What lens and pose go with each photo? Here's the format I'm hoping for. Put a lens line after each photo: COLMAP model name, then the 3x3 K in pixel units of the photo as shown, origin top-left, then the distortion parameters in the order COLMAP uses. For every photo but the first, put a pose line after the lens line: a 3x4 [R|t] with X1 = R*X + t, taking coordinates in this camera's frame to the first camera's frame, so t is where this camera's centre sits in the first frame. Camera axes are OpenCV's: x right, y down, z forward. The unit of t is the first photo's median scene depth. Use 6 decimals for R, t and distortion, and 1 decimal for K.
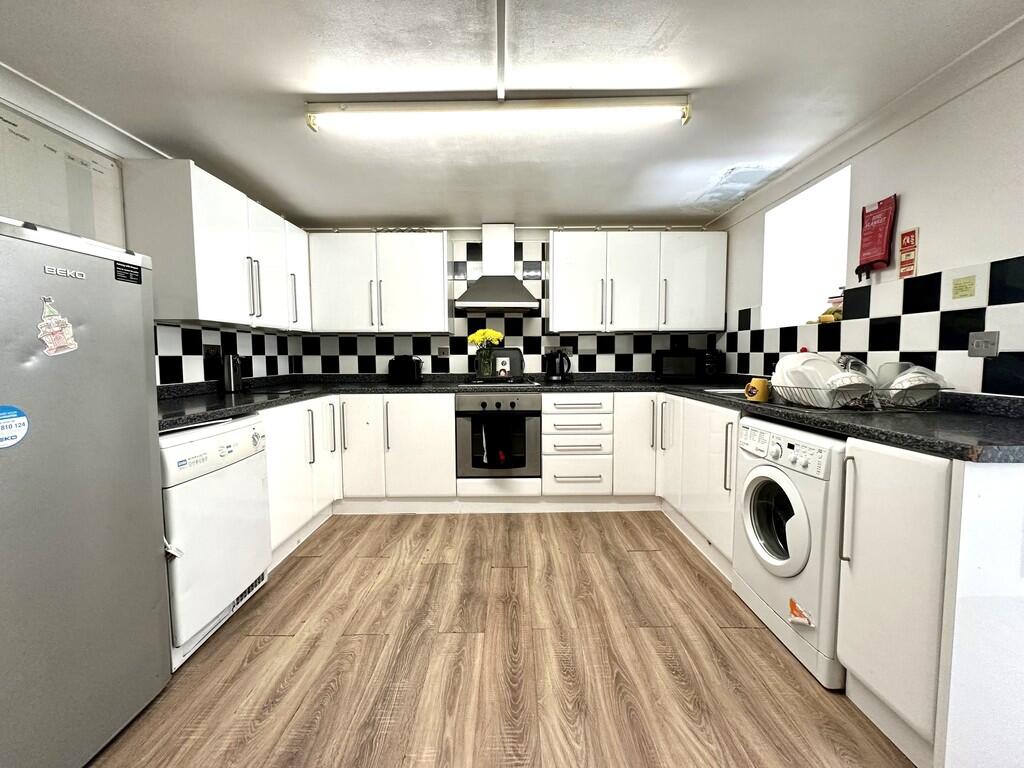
lens RADIAL K [[409.3, 0, 510.9], [0, 409.3, 383.5], [0, 0, 1]] dist [0.003975, 0.000476]
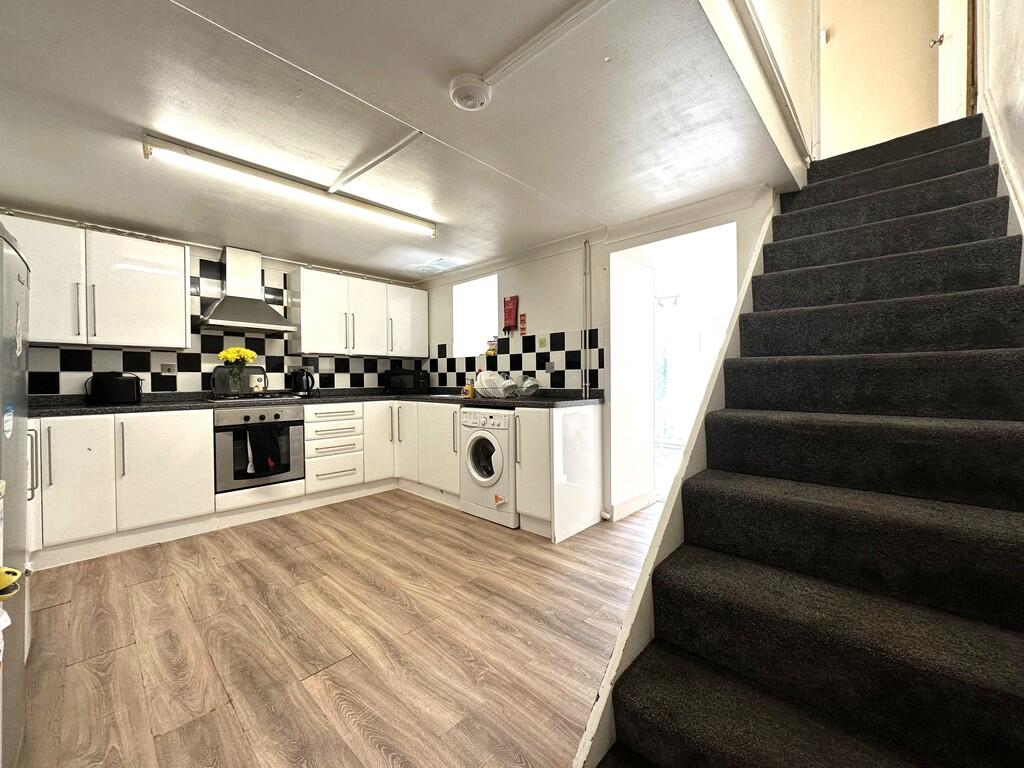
lens RADIAL K [[409.3, 0, 513.0], [0, 409.3, 381.2], [0, 0, 1]] dist [0.003975, 0.000476]
pose [[0.689741, -0.003970, 0.724046, -0.429985], [0.053203, 0.997560, -0.045213, 0.048921], [-0.722099, 0.069706, 0.688269, -0.283260]]
